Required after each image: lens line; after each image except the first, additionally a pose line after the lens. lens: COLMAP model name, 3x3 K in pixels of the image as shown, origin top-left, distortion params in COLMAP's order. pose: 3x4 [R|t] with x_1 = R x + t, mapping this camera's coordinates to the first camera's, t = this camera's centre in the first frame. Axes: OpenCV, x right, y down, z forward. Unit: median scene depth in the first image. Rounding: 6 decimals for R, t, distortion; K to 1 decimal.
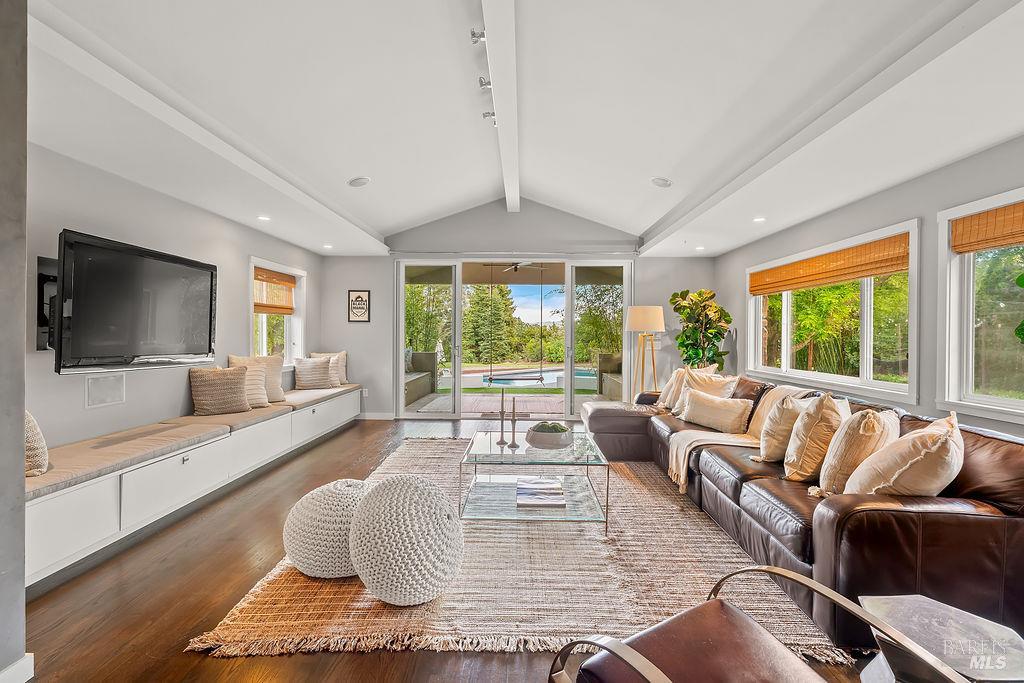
lens RADIAL K [[457.7, 0, 522.4], [0, 457.7, 334.3], [0, 0, 1]] dist [-0.002523, 0.000347]
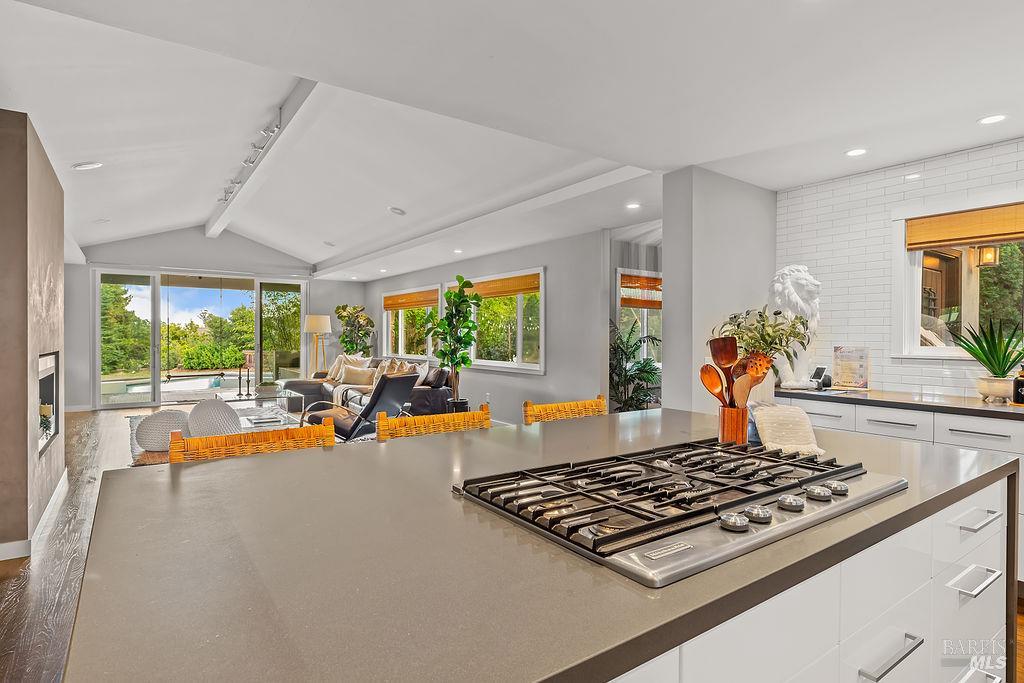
lens RADIAL K [[537.8, 0, 507.3], [0, 537.8, 337.8], [0, 0, 1]] dist [-0.004074, 0.001020]
pose [[0.818161, -0.006515, 0.574953, -0.222475], [0.002588, 0.999967, 0.007649, -0.000850], [-0.574984, -0.004770, 0.818151, -0.747735]]
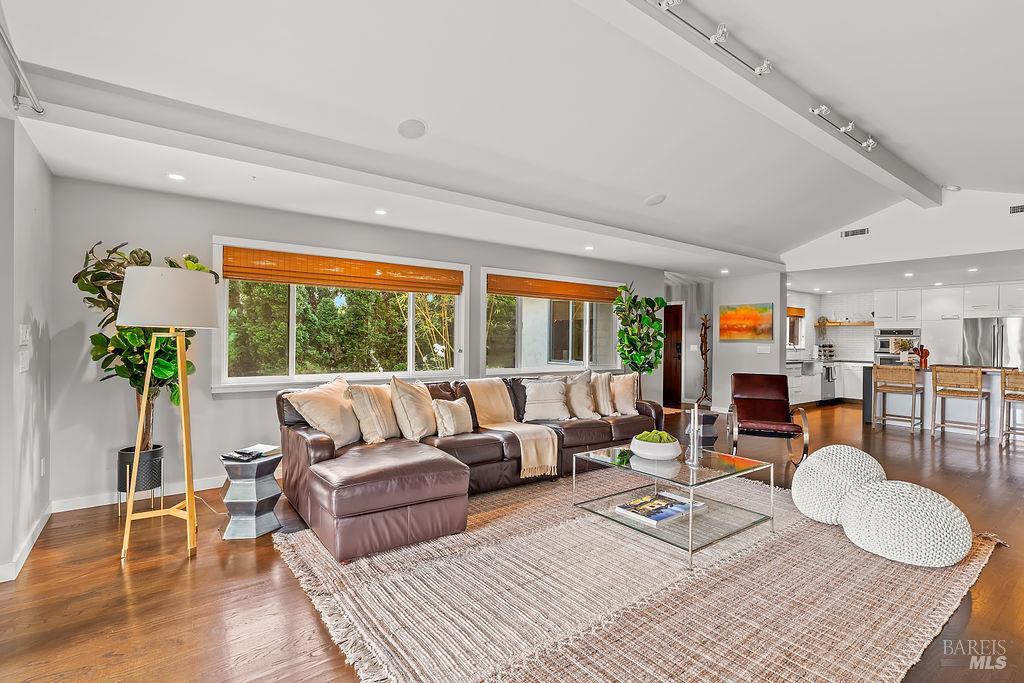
lens RADIAL K [[481.4, 0, 513.1], [0, 481.4, 340.2], [0, 0, 1]] dist [-0.003521, 0.000763]
pose [[-0.603082, -0.016859, 0.797501, -0.312199], [-0.015331, 0.999837, 0.009543, -0.005527], [-0.797532, -0.006471, -0.603242, 1.031585]]
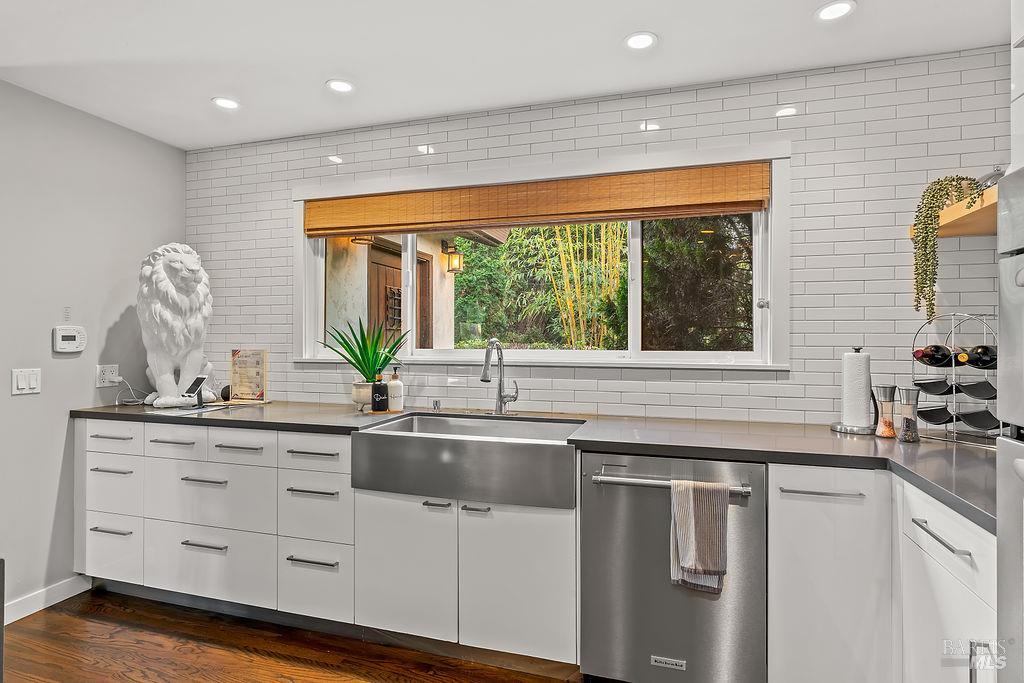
lens RADIAL K [[537.8, 0, 513.7], [0, 537.8, 340.6], [0, 0, 1]] dist [-0.004074, 0.001020]
pose [[0.291282, -0.011309, 0.956570, 0.043051], [0.003058, 0.999936, 0.010891, 0.001759], [-0.956632, -0.000247, 0.291298, -0.850978]]
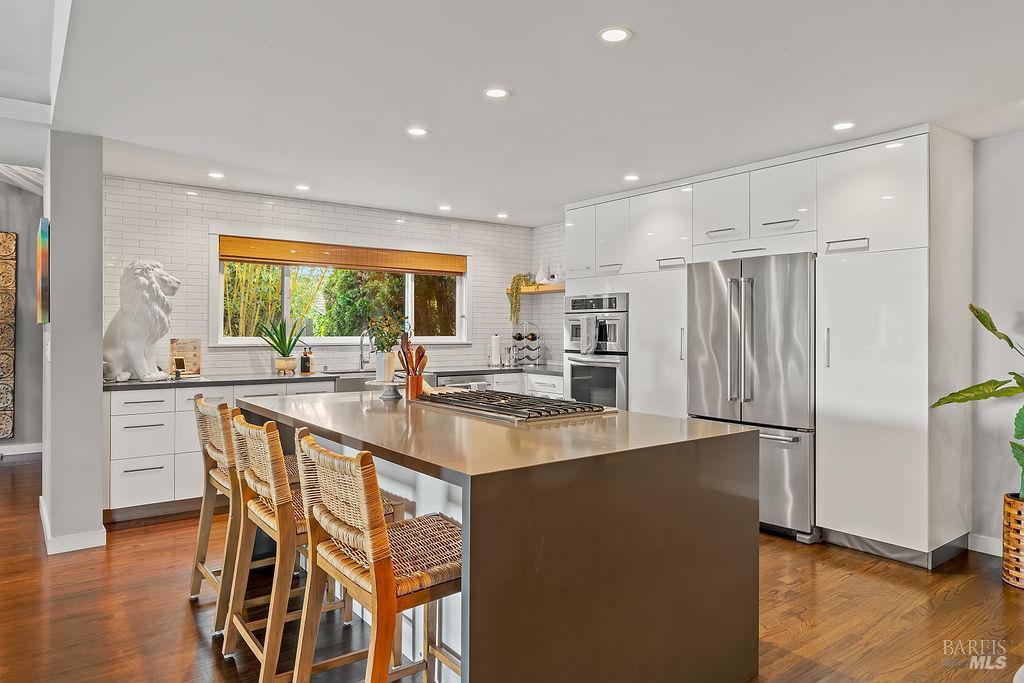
lens RADIAL K [[655.8, 0, 506.7], [0, 655.8, 332.5], [0, 0, 1]] dist [0.002057, -0.000016]
pose [[-0.600716, -0.013145, 0.799355, -0.469945], [-0.006213, 0.999911, 0.011774, -0.005480], [-0.799438, 0.002106, -0.600744, -0.300145]]
